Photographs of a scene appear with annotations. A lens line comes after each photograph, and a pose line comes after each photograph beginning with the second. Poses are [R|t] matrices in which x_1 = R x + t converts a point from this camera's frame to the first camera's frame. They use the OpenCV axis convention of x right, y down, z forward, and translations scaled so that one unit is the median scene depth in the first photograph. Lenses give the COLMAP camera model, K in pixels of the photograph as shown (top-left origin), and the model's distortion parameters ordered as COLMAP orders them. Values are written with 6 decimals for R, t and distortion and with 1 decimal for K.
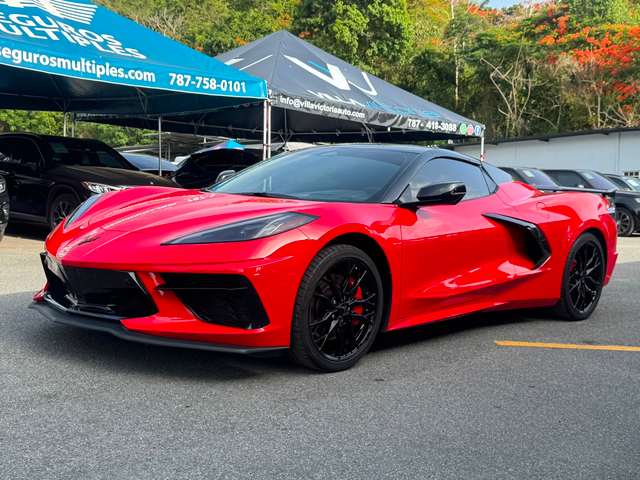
lens RADIAL K [[798.5, 0, 320.0], [0, 798.5, 240.0], [0, 0, 1]] dist [0.180598, -0.500301]
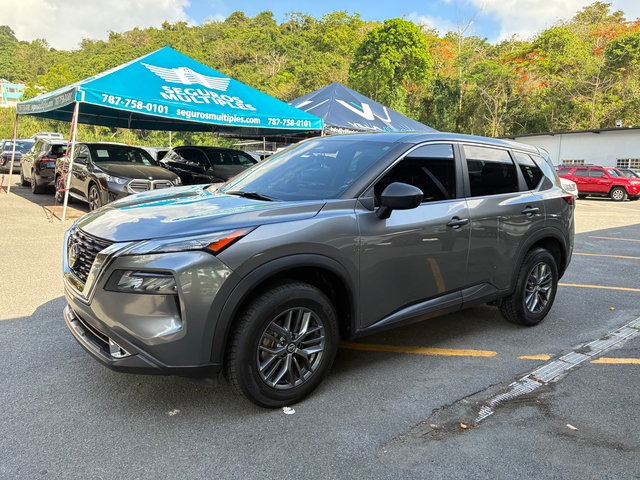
lens RADIAL K [[513.2, 0, 311.8], [0, 513.2, 240.5], [0, 0, 1]] dist [0.017936, -0.012429]
pose [[0.993333, 0.019751, -0.113578, 0.046527], [-0.010191, 0.996402, 0.084143, -0.029937], [0.114831, -0.082424, 0.989960, -0.153784]]
